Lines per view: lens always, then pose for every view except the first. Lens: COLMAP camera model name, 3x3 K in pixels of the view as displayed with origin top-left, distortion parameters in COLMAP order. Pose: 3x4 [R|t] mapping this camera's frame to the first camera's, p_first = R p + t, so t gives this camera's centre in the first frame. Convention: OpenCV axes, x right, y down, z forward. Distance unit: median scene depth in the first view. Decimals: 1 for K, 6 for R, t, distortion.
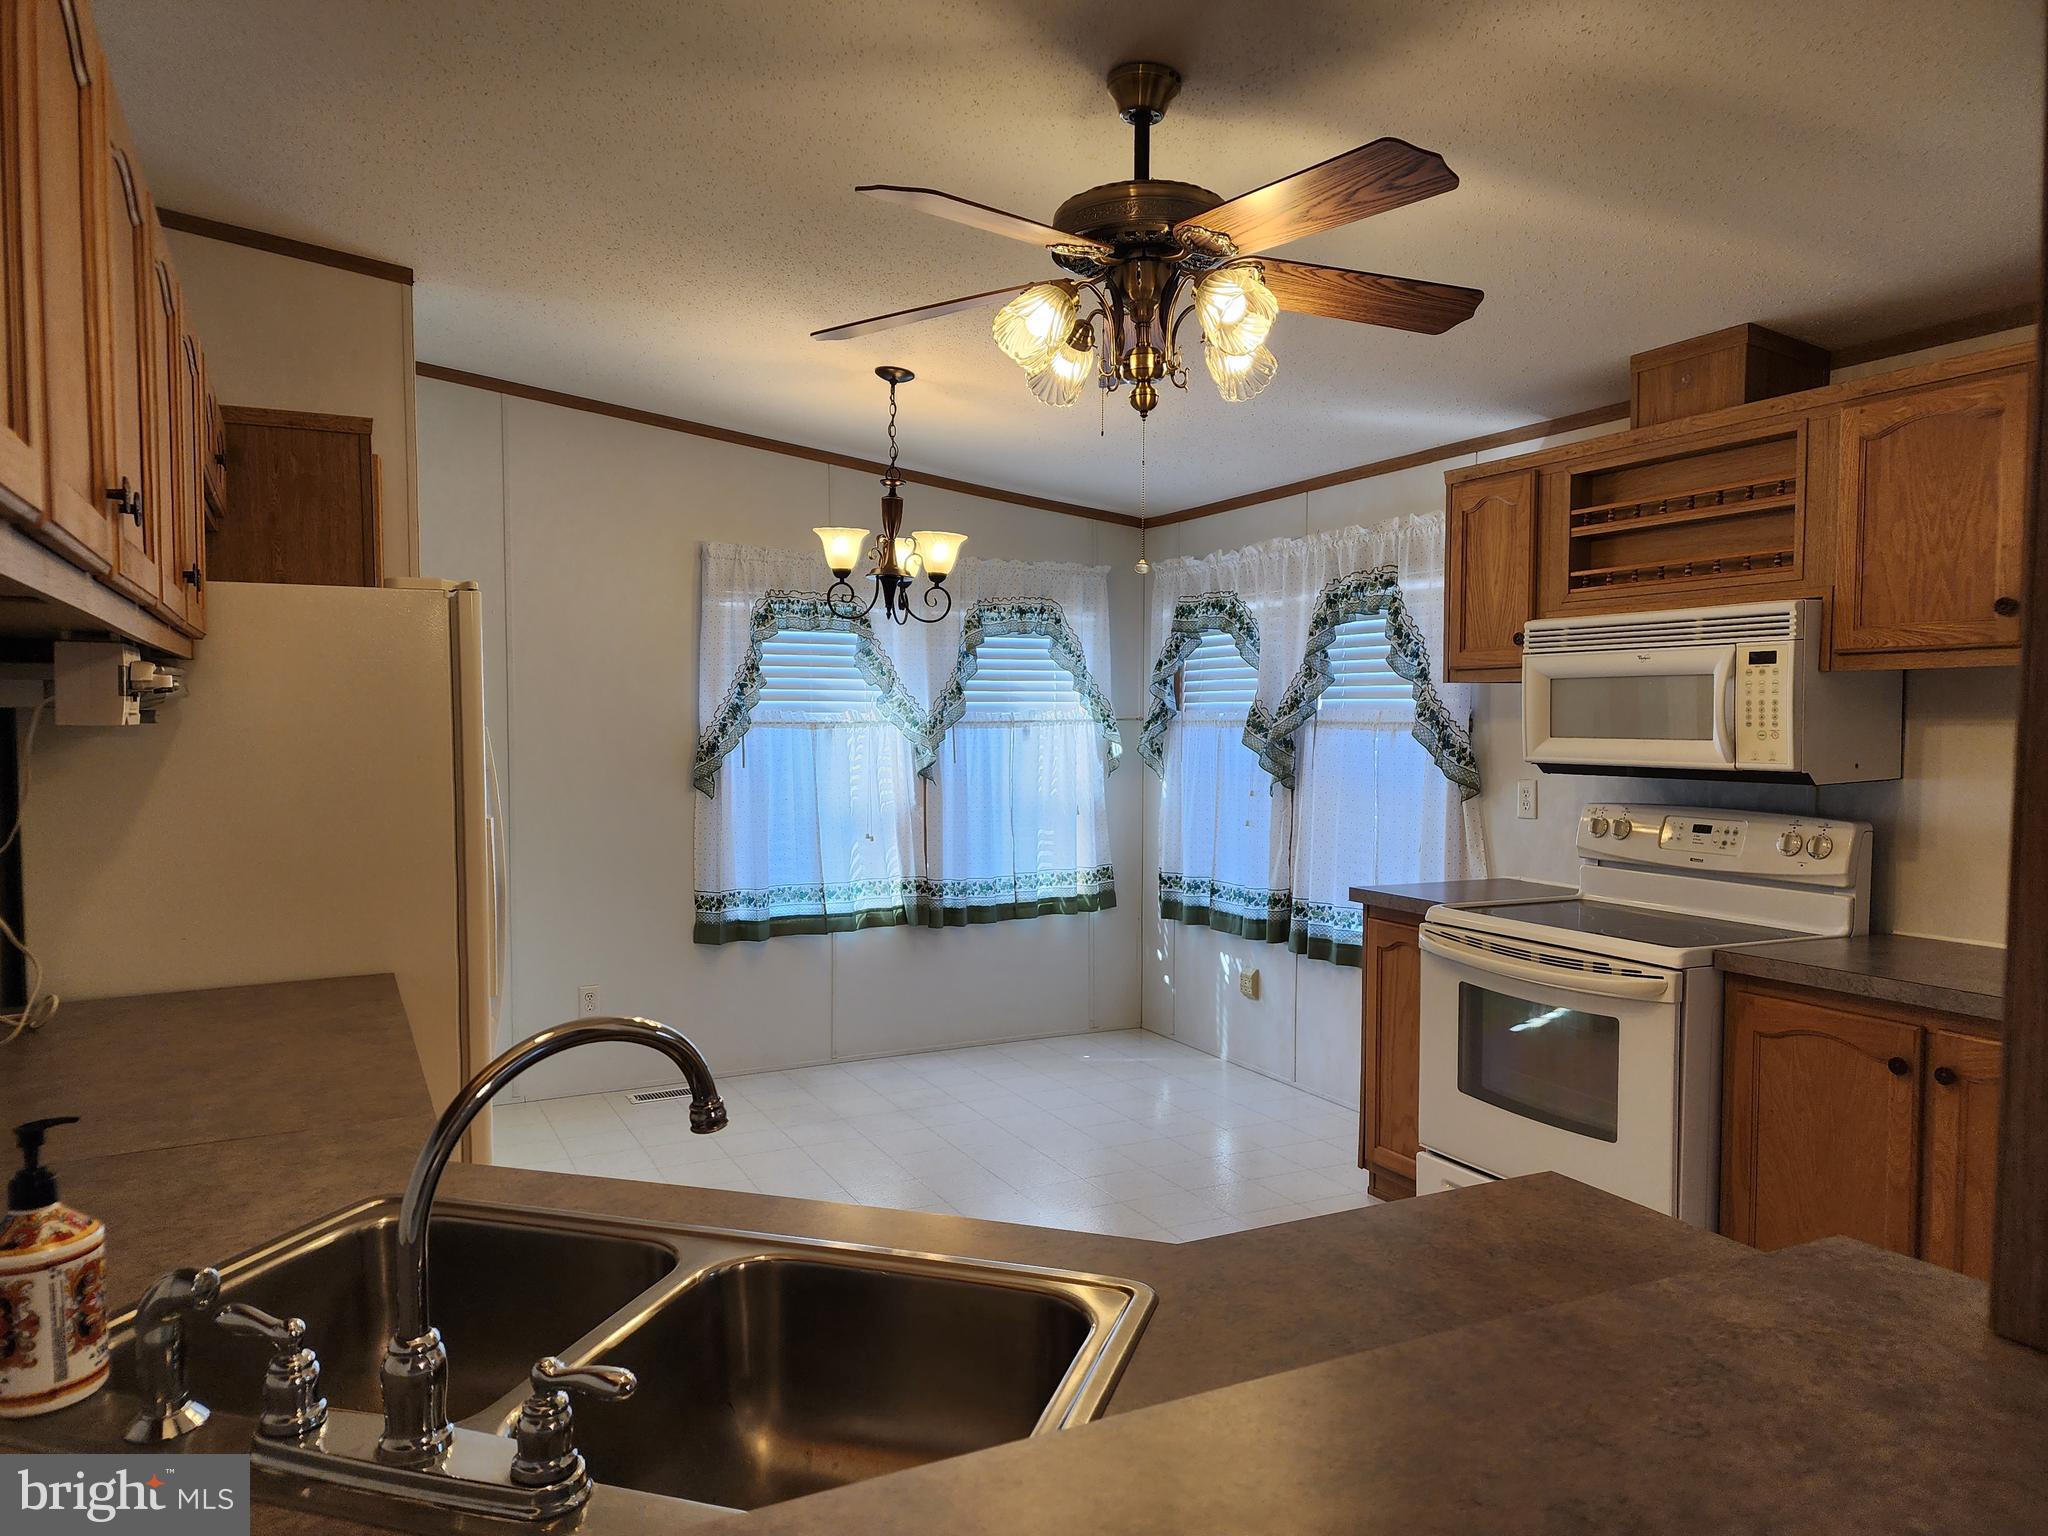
lens RADIAL K [[1363.1, 0, 1026.6], [0, 1363.1, 769.5], [0, 0, 1]] dist [0.048698, -0.017687]
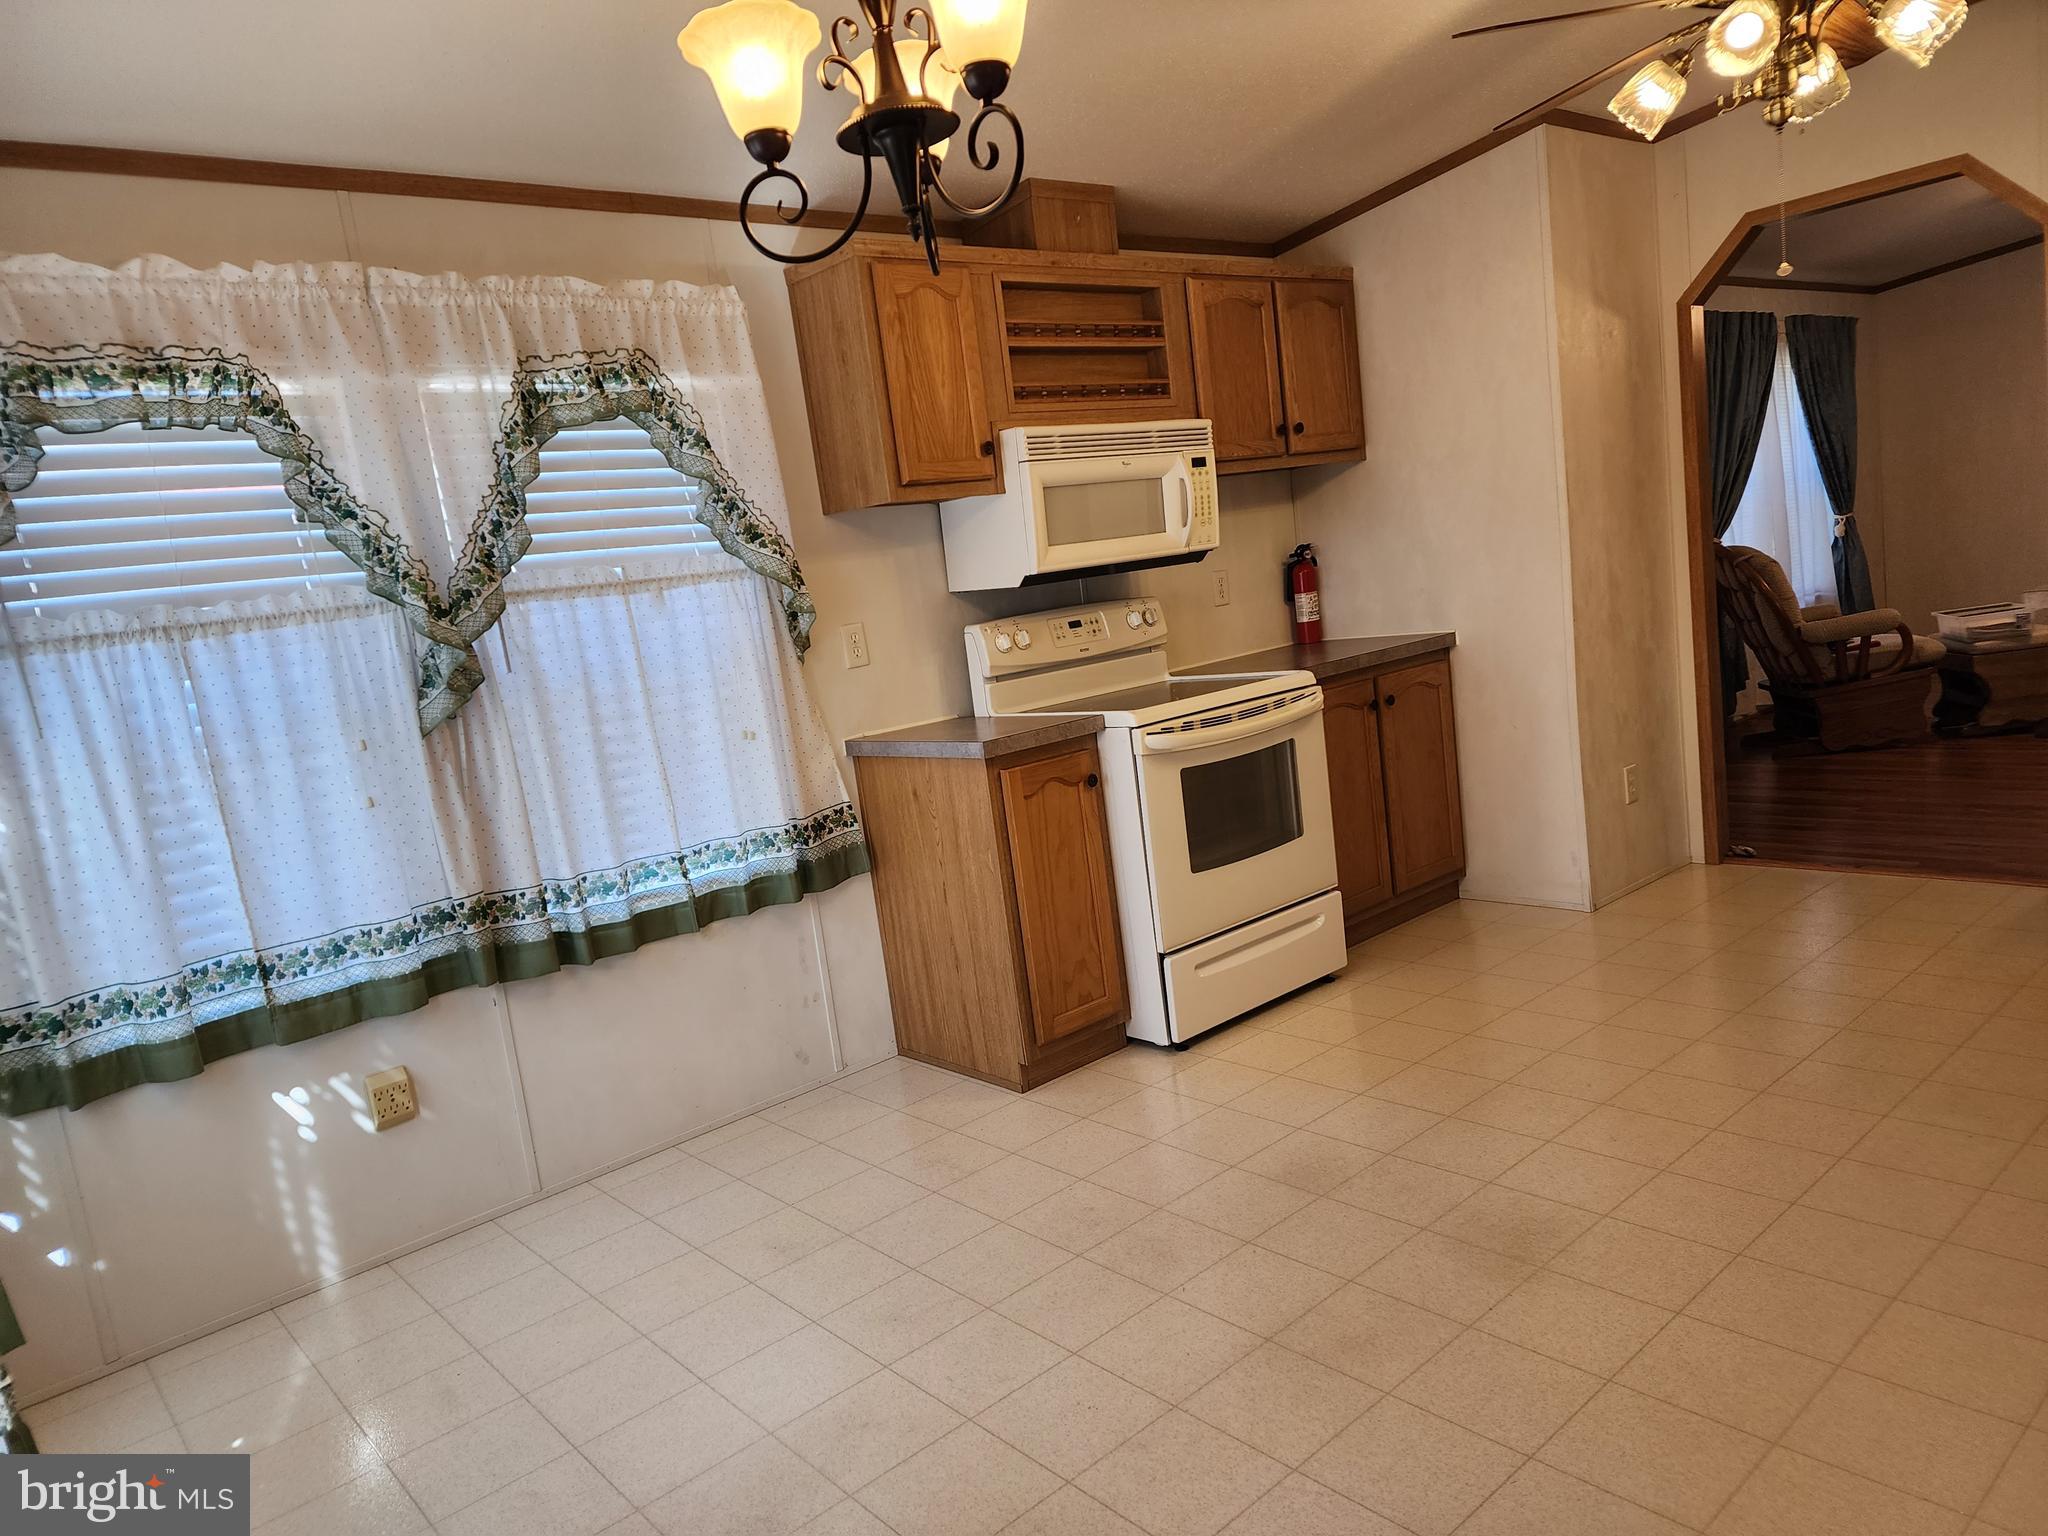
lens RADIAL K [[1363.1, 0, 1029.8], [0, 1363.1, 782.0], [0, 0, 1]] dist [0.048698, -0.017687]
pose [[-0.232325, -0.114692, 0.965852, -0.607946], [0.168959, 0.973167, 0.156201, -0.013104], [-0.957851, 0.199479, -0.206713, 1.257609]]
